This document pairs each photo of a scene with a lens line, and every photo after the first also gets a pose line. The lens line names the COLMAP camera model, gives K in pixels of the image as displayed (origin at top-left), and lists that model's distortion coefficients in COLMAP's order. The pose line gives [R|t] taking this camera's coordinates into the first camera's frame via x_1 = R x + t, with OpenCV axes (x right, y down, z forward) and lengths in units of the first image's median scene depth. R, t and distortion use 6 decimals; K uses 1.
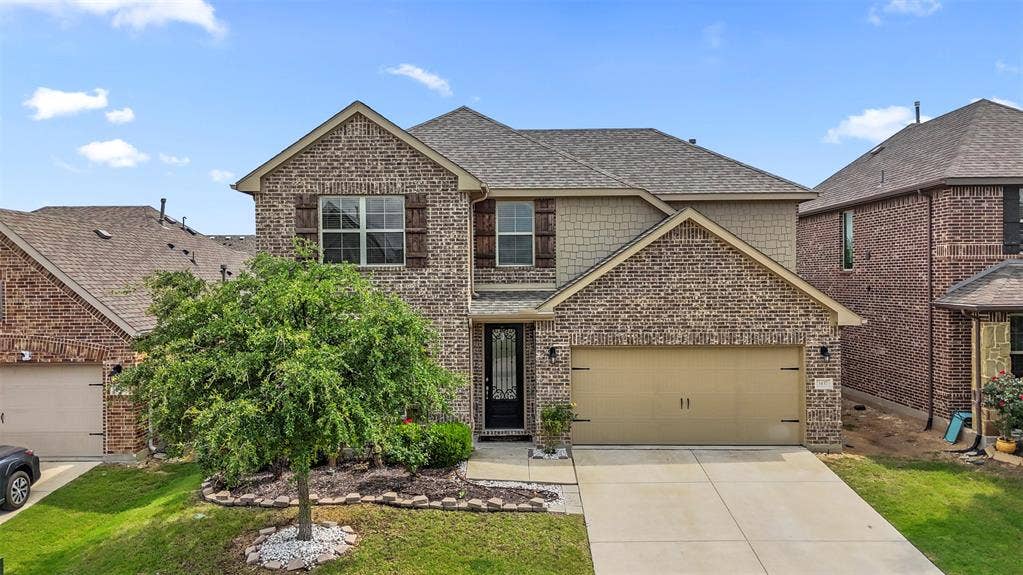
lens RADIAL K [[770.2, 0, 511.2], [0, 770.2, 288.2], [0, 0, 1]] dist [0.032694, 0.000001]
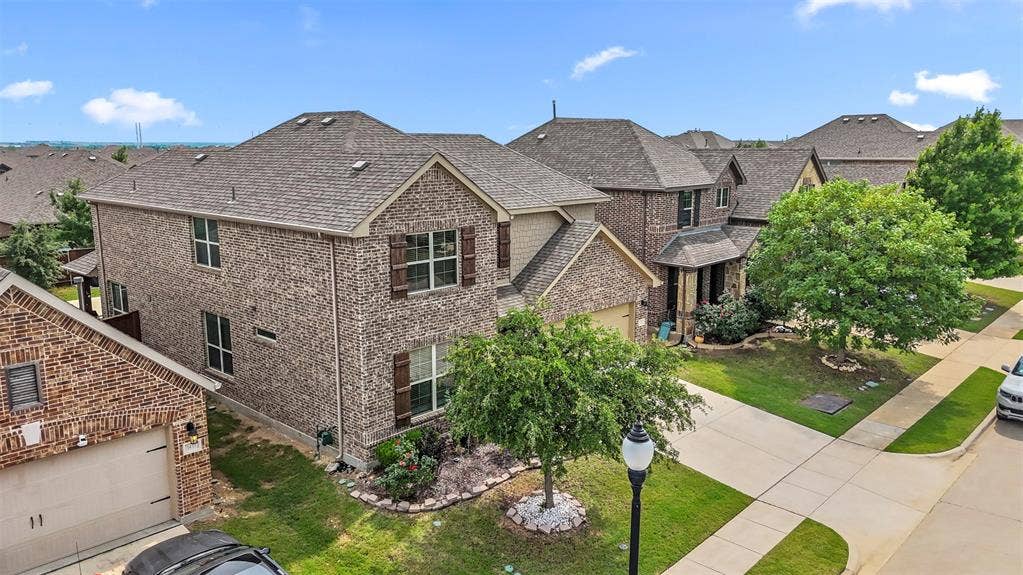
lens RADIAL K [[770.2, 0, 511.0], [0, 770.2, 287.9], [0, 0, 1]] dist [0.032694, 0.000001]
pose [[0.671684, -0.133213, 0.728762, -0.911332], [0.003762, 0.984301, 0.176457, -0.224980], [-0.740828, -0.115781, 0.661641, 0.118542]]
